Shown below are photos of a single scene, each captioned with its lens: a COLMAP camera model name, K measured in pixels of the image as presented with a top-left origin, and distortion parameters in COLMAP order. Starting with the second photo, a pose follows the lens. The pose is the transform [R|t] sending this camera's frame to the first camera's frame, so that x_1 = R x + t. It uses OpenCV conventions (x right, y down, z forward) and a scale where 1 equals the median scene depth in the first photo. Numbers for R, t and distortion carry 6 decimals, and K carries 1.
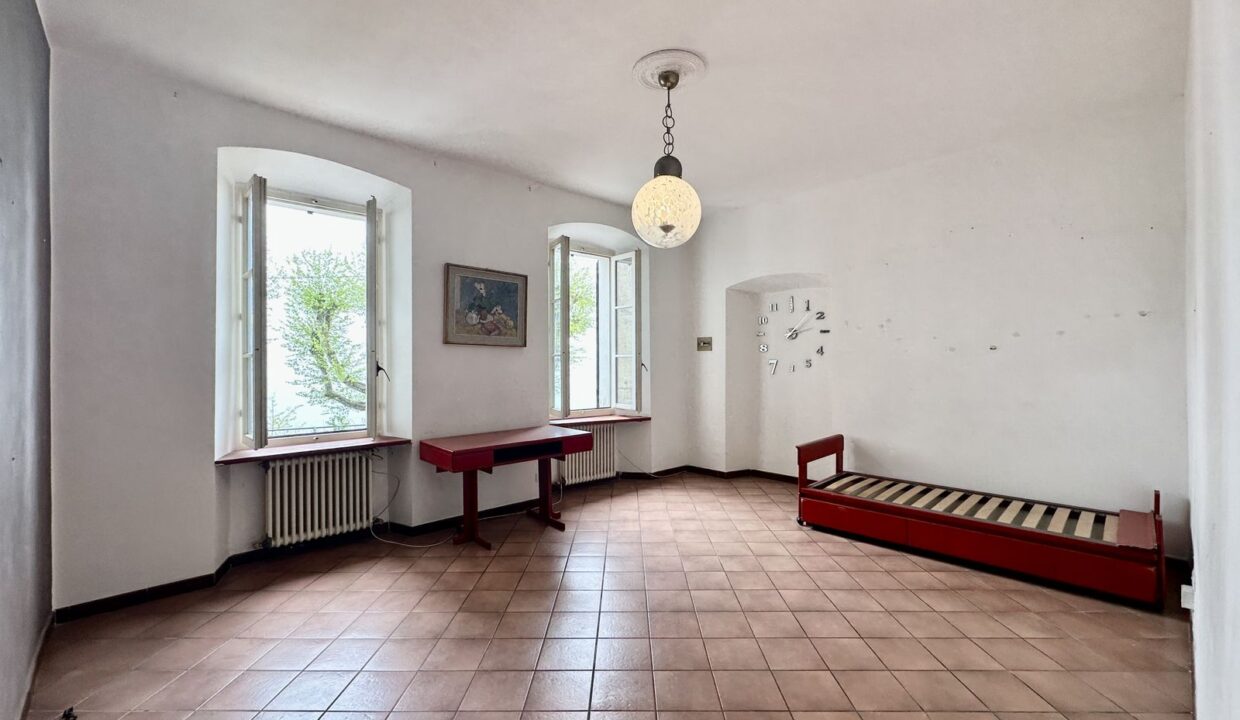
lens RADIAL K [[520.0, 0, 622.6], [0, 520.0, 364.8], [0, 0, 1]] dist [0.004543, 0.000972]
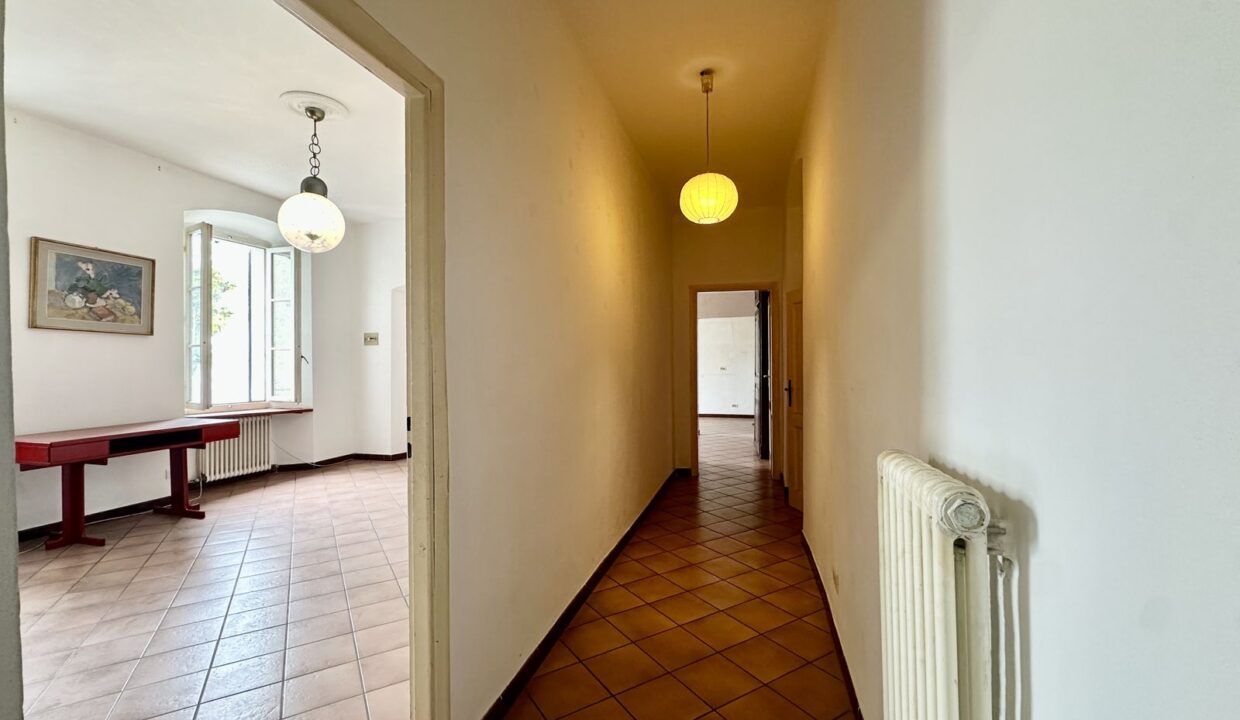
lens RADIAL K [[520.0, 0, 619.0], [0, 520.0, 362.1], [0, 0, 1]] dist [0.004543, 0.000972]
pose [[0.849104, 0.001270, 0.528224, 0.032291], [0.004703, 0.999939, -0.009964, 0.028785], [-0.528205, 0.010945, 0.849047, -0.257864]]
